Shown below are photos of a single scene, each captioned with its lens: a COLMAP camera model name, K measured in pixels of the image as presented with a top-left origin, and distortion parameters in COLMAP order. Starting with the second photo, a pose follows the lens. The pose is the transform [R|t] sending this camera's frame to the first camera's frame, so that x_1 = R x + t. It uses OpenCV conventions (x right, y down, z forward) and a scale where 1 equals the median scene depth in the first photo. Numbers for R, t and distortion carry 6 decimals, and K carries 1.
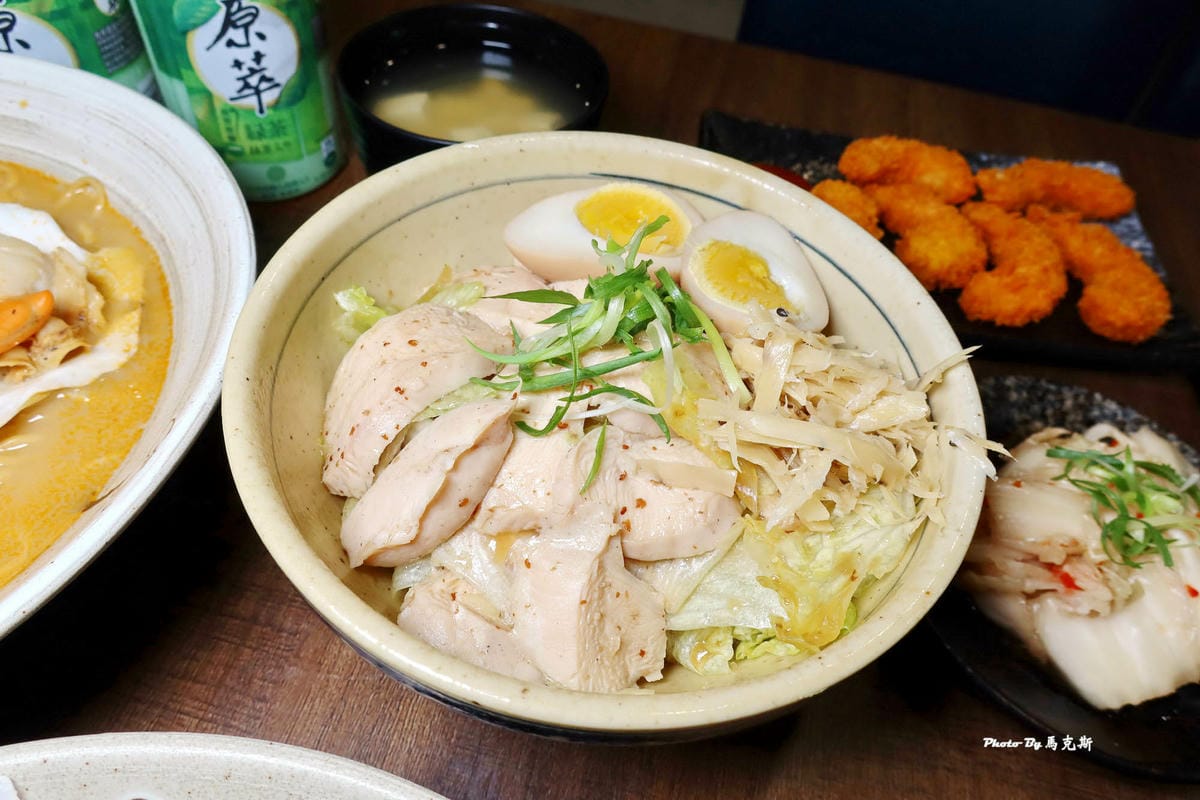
lens RADIAL K [[822.9, 0, 597.6], [0, 822.9, 396.3], [0, 0, 1]] dist [-0.019539, 0.018187]
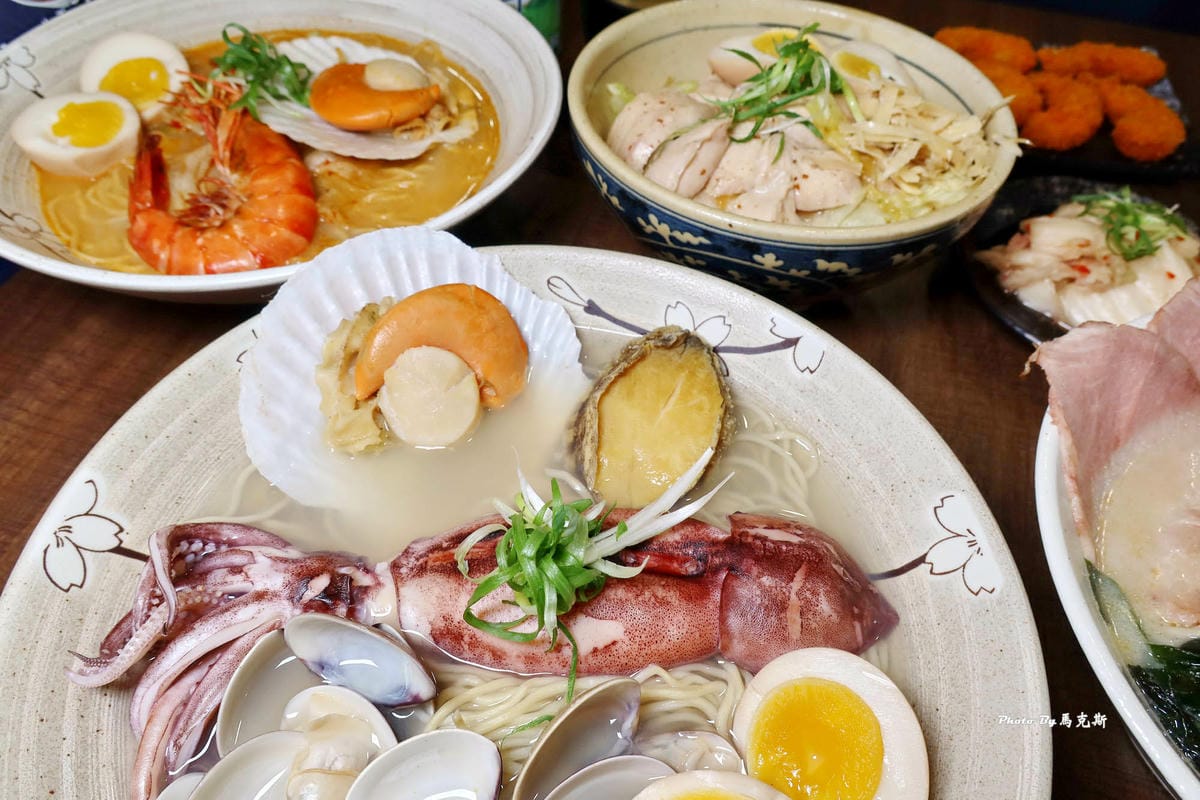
lens RADIAL K [[821.1, 0, 600.0], [0, 821.1, 400.0], [0, 0, 1]] dist [-0.004879, 0.005317]
pose [[0.995016, 0.016741, -0.098296, -0.158761], [-0.018461, 0.999692, -0.016613, 0.510389], [0.097988, 0.018345, 0.995019, -0.589305]]
